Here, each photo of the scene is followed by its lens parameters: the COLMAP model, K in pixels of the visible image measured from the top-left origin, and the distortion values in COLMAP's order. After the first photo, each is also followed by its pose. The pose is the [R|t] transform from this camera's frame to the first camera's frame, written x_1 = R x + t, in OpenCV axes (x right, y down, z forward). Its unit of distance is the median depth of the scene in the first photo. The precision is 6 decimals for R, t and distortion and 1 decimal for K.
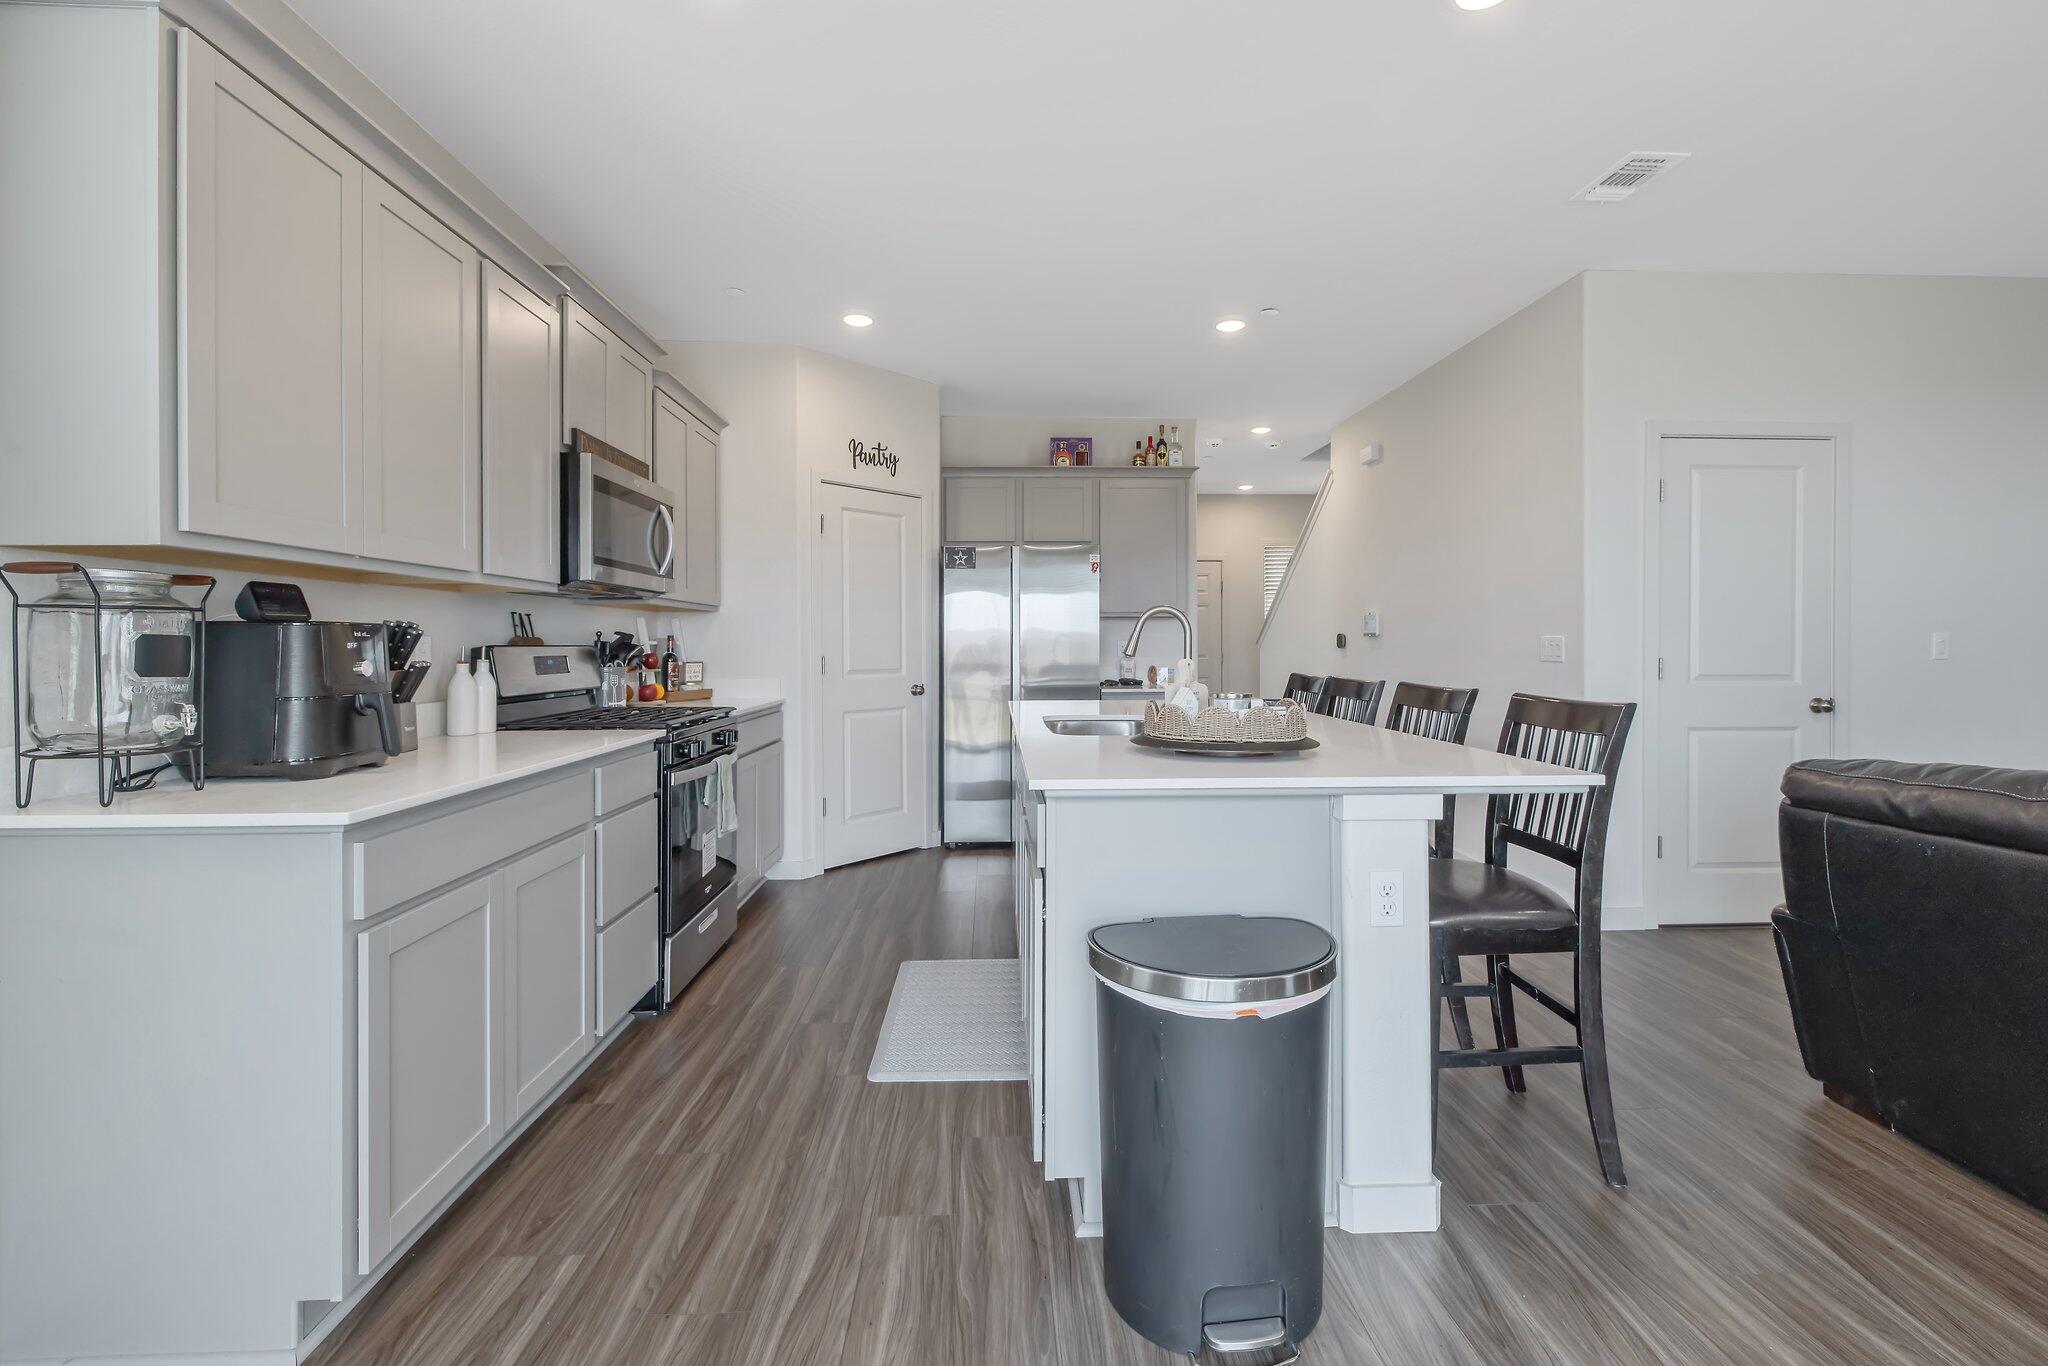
lens RADIAL K [[887.8, 0, 1029.9], [0, 887.8, 644.6], [0, 0, 1]] dist [0.001650, -0.001947]
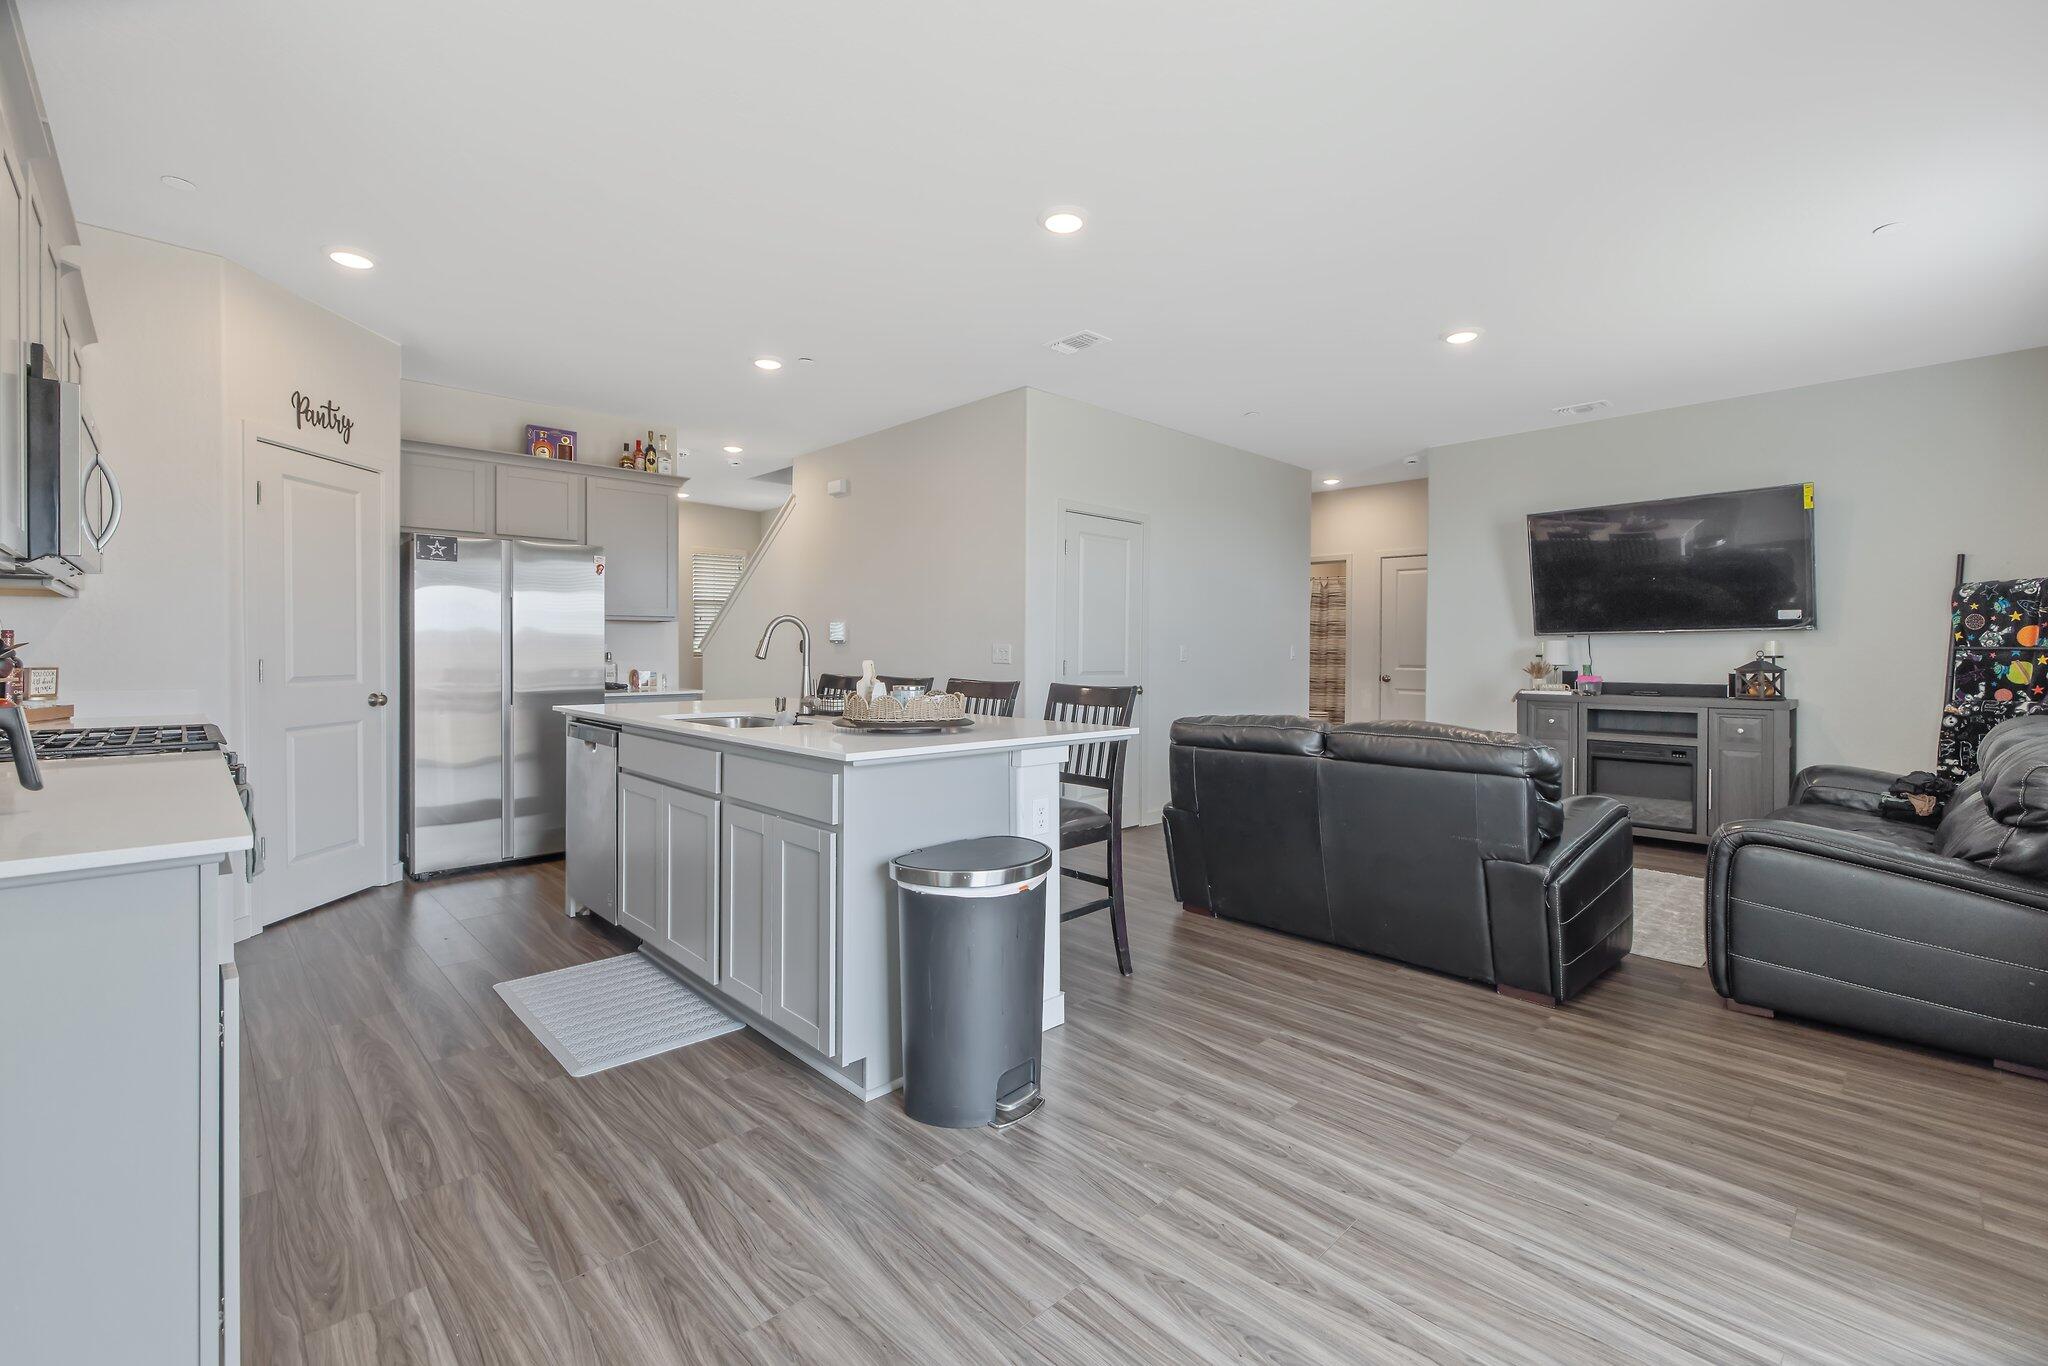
lens RADIAL K [[887.8, 0, 1030.8], [0, 887.8, 654.5], [0, 0, 1]] dist [0.001650, -0.001947]
pose [[0.747600, 0.003267, 0.664141, -0.238719], [-0.006974, 0.999971, 0.002932, 0.000955], [-0.664113, -0.006823, 0.747601, -0.050560]]
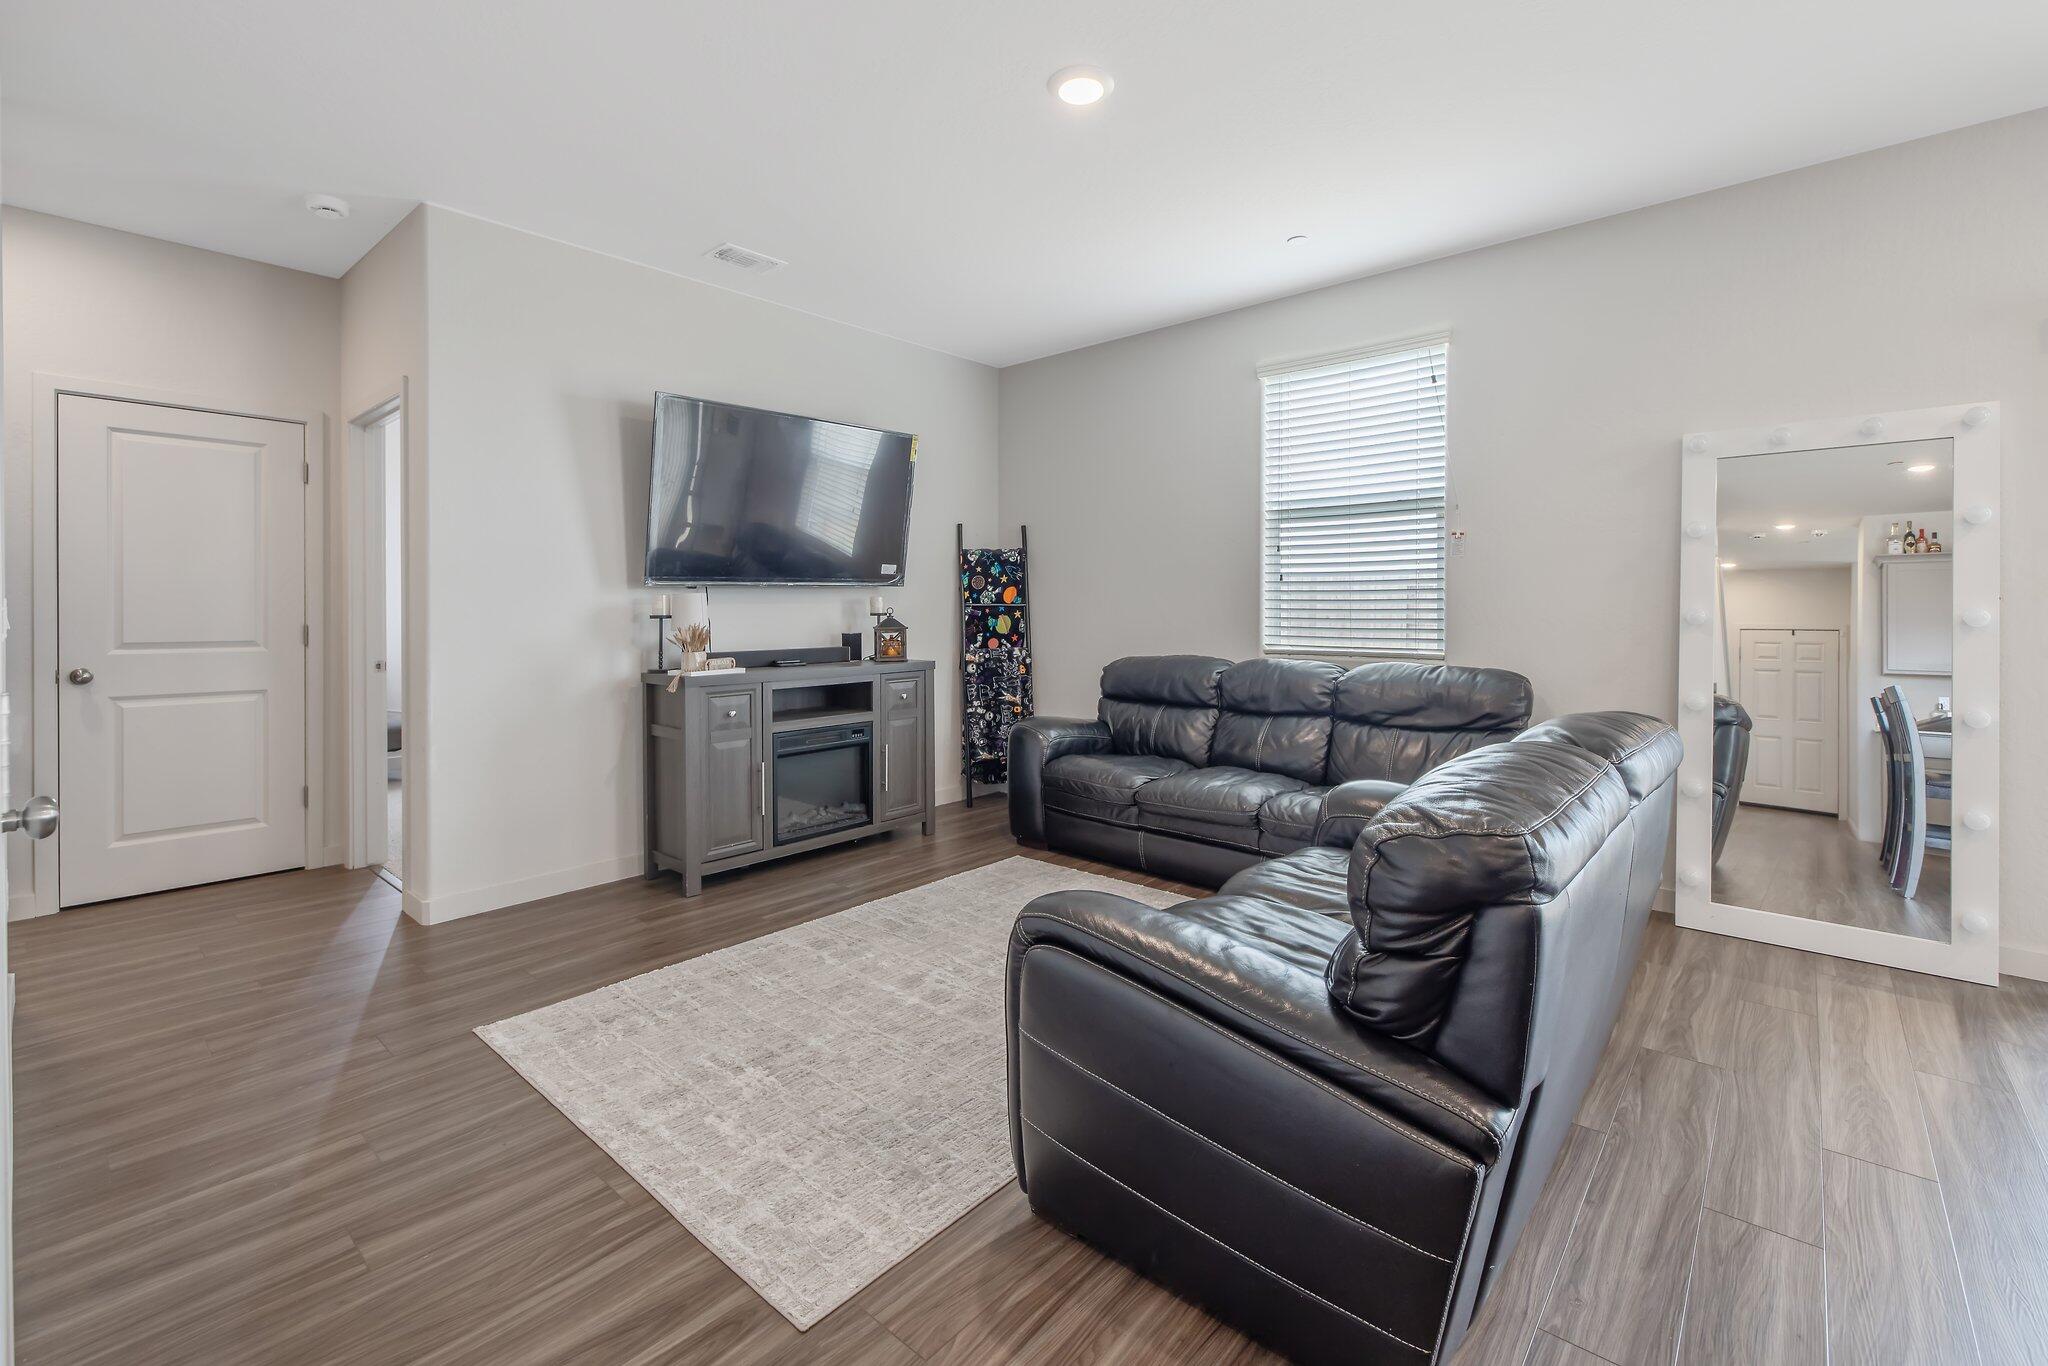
lens RADIAL K [[887.8, 0, 1035.6], [0, 887.8, 608.6], [0, 0, 1]] dist [0.001650, -0.001947]
pose [[-0.726795, 0.006845, 0.686821, 0.328274], [0.006575, 0.999974, -0.003009, -0.001416], [-0.686823, 0.002328, -0.726821, 0.758447]]
